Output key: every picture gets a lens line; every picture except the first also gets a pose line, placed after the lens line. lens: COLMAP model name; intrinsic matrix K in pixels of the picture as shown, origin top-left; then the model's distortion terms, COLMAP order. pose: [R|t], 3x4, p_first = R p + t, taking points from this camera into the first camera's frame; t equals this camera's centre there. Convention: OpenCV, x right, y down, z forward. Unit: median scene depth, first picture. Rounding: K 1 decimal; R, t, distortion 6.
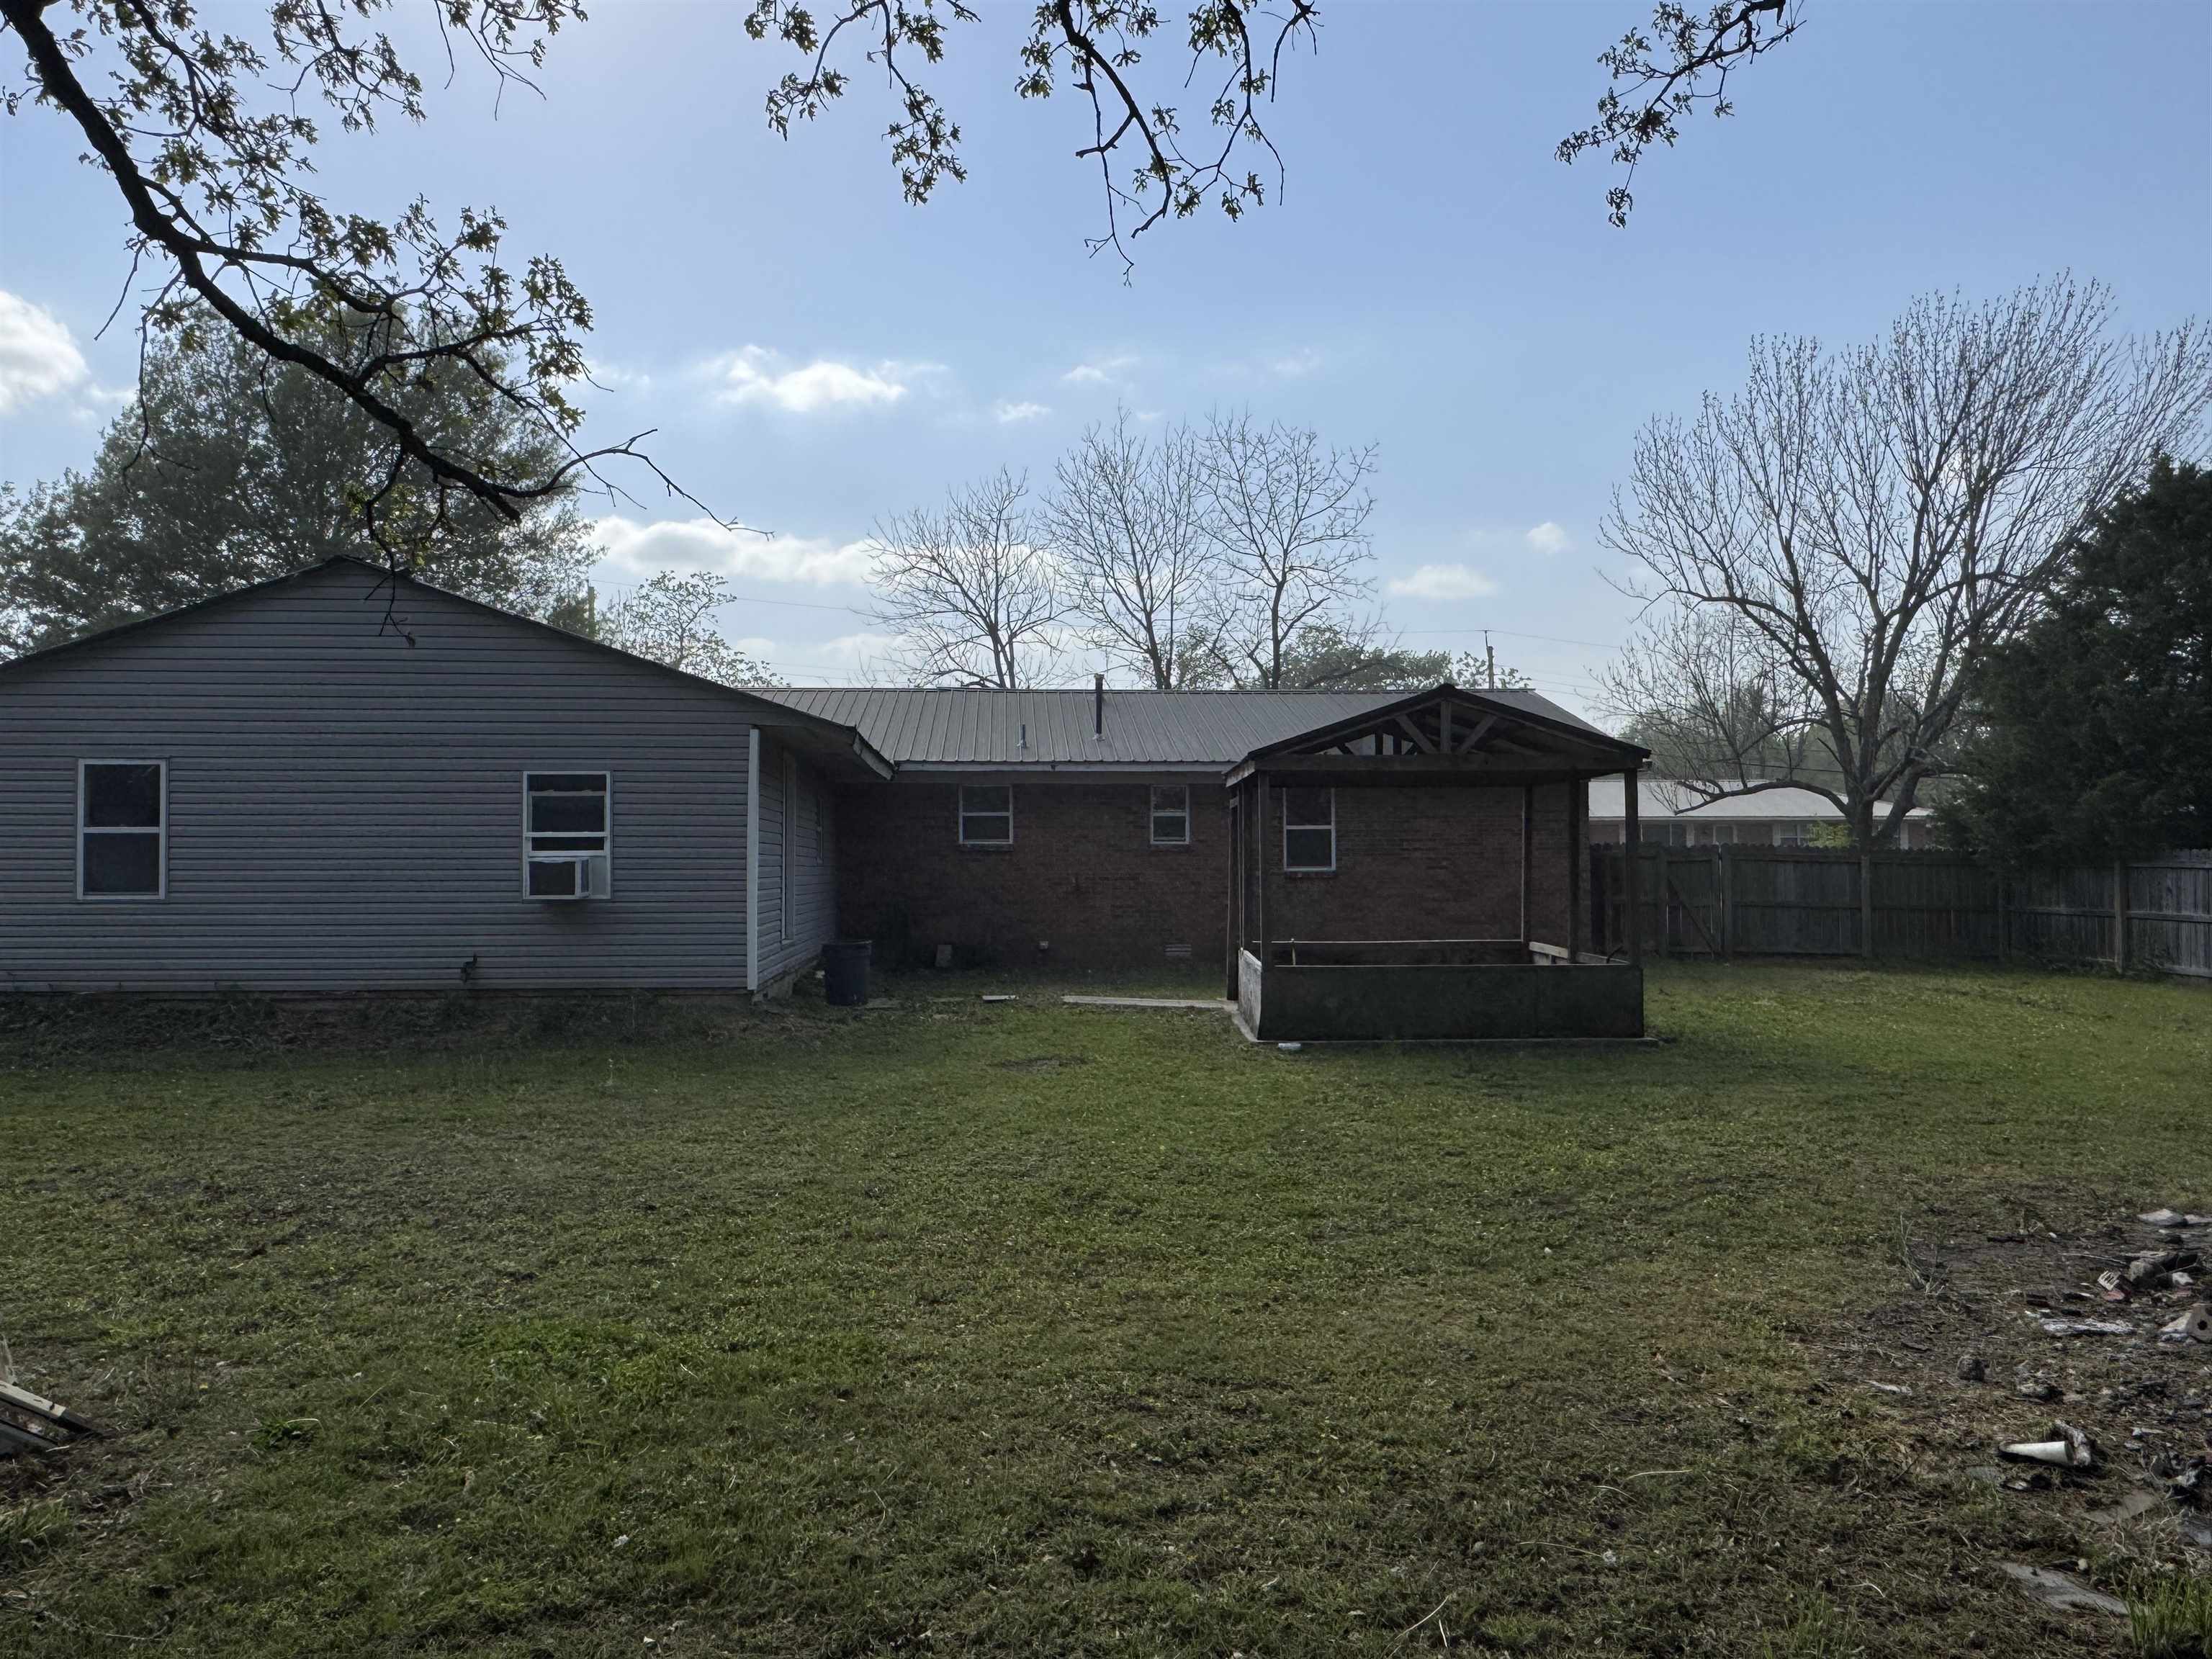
lens RADIAL K [[1499.0, 0, 1106.3], [0, 1499.0, 831.3], [0, 0, 1]] dist [-0.007636, 0.006858]
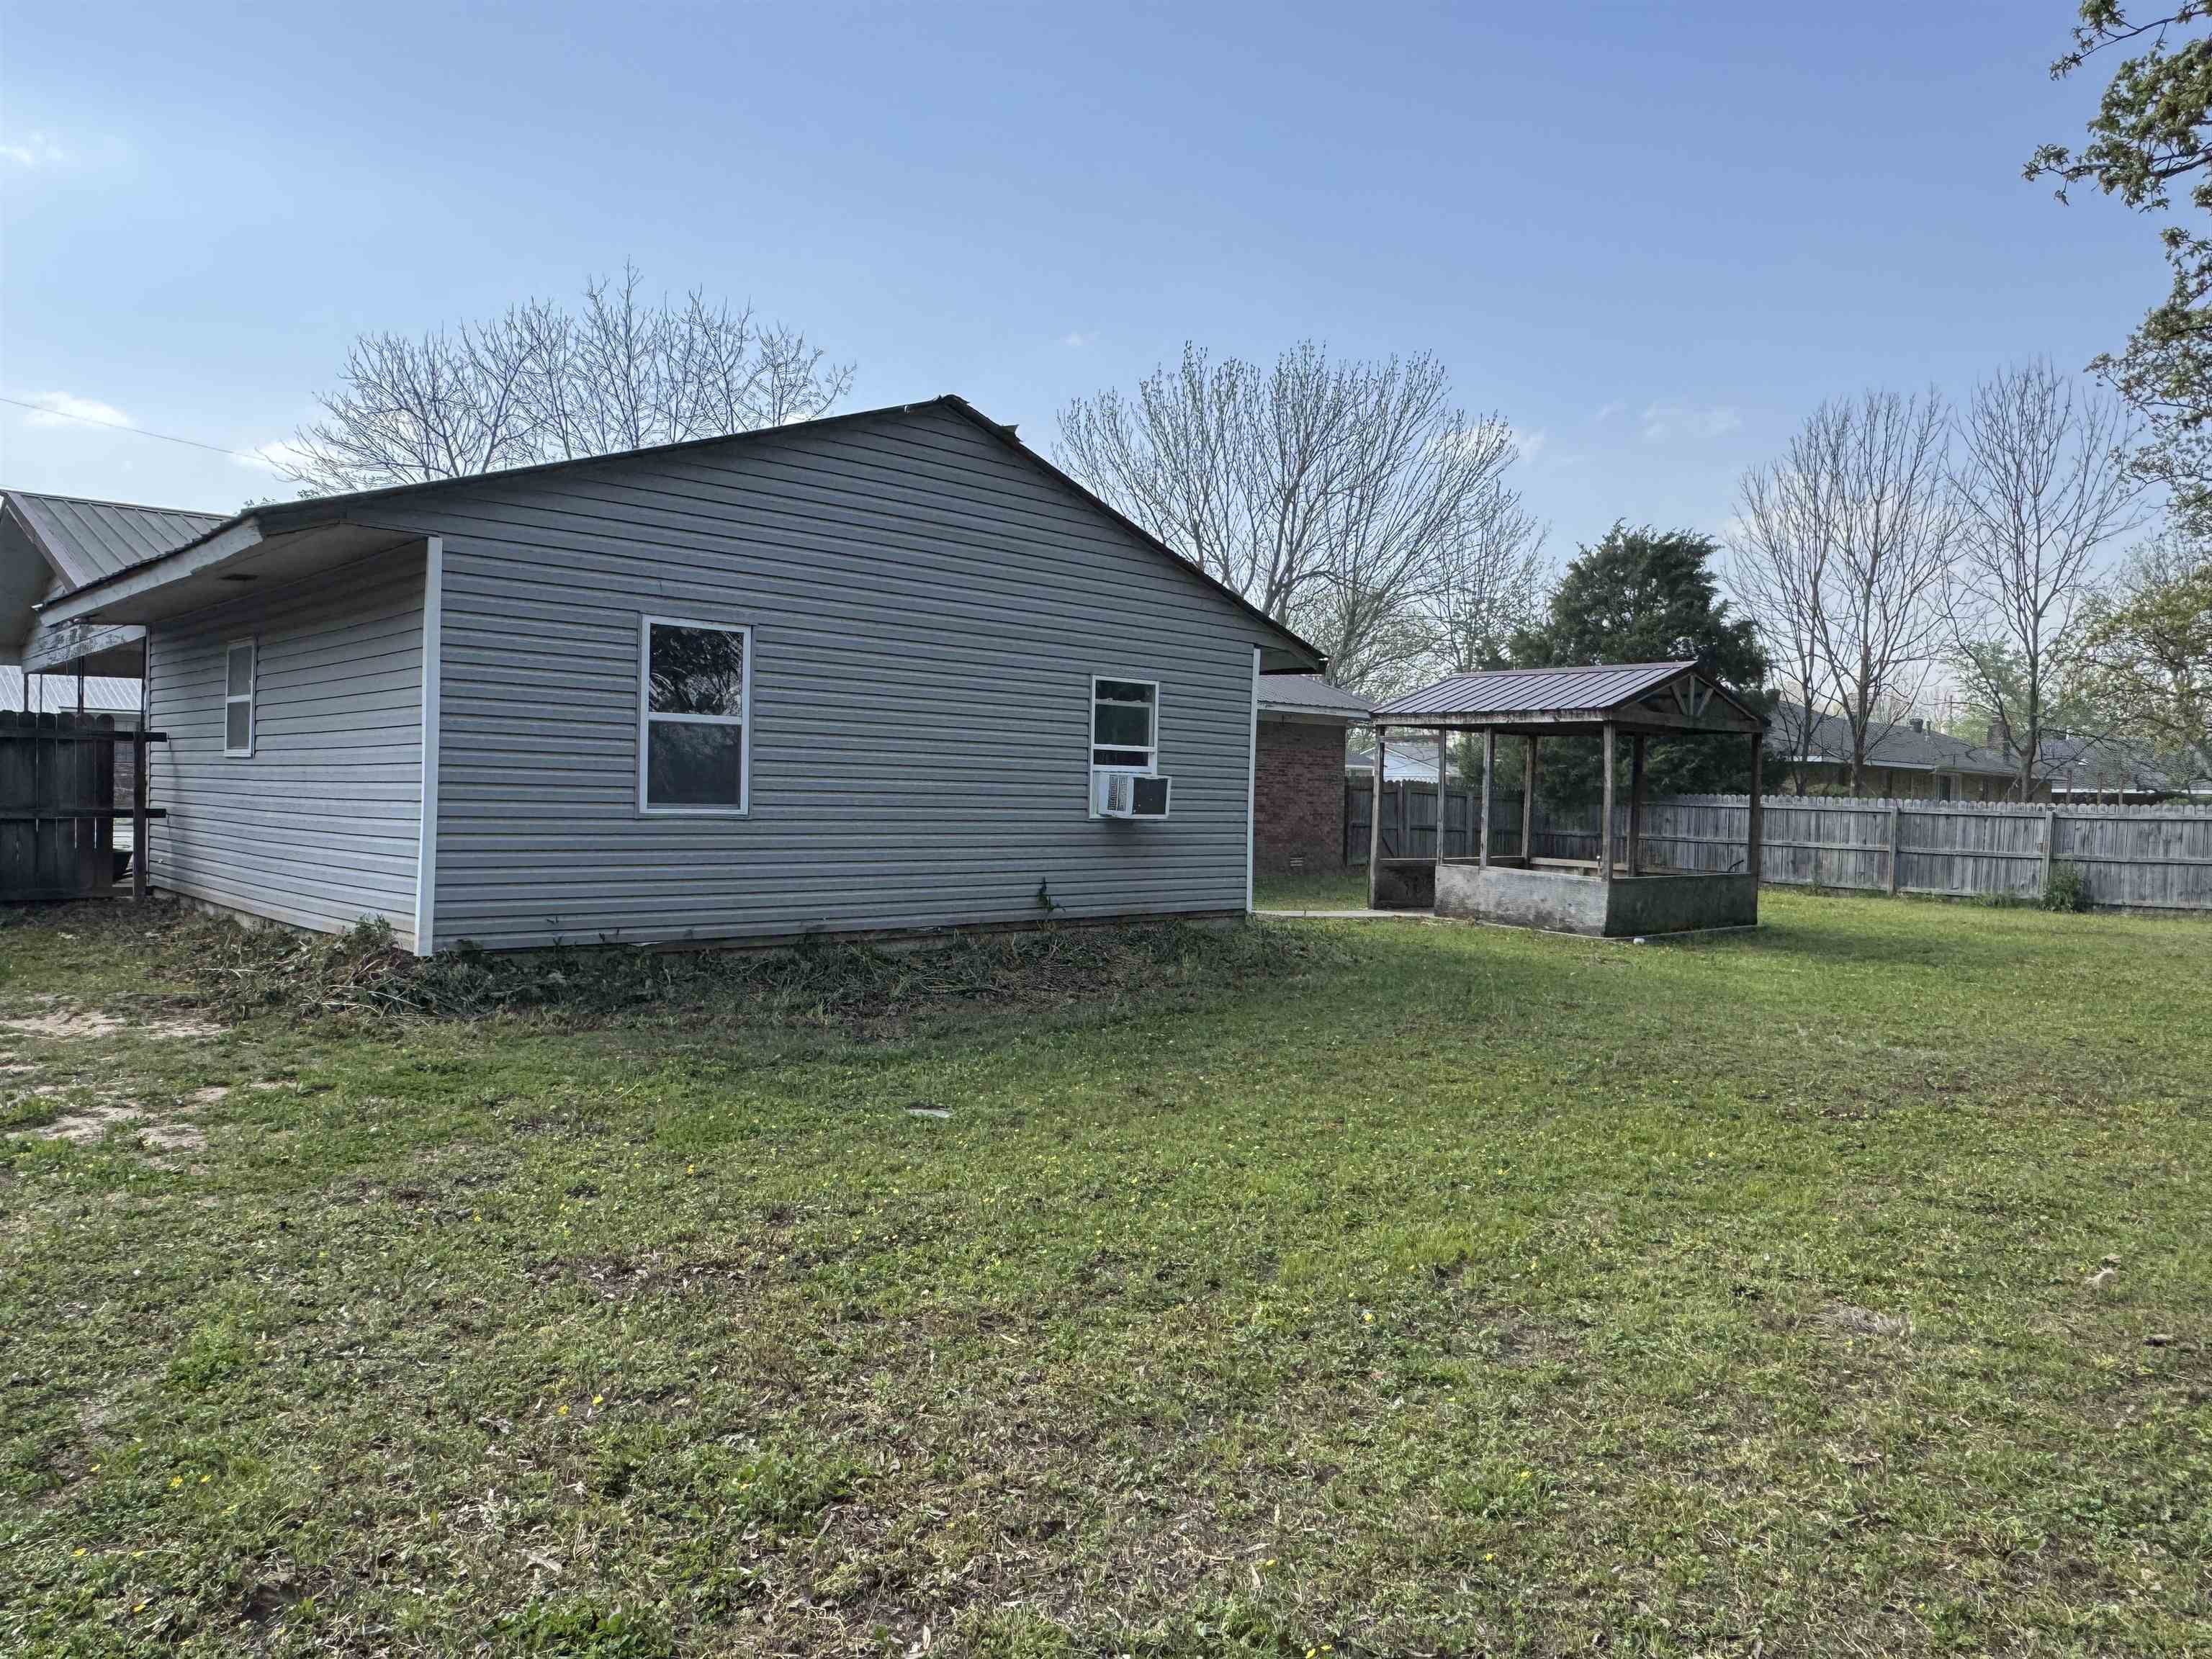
lens RADIAL K [[1499.0, 0, 1106.3], [0, 1499.0, 827.7], [0, 0, 1]] dist [-0.007636, 0.006858]
pose [[0.763652, 0.004984, 0.645609, -0.974039], [-0.039160, 0.998487, 0.038612, 0.016116], [-0.644439, -0.054768, 0.762692, 0.311039]]
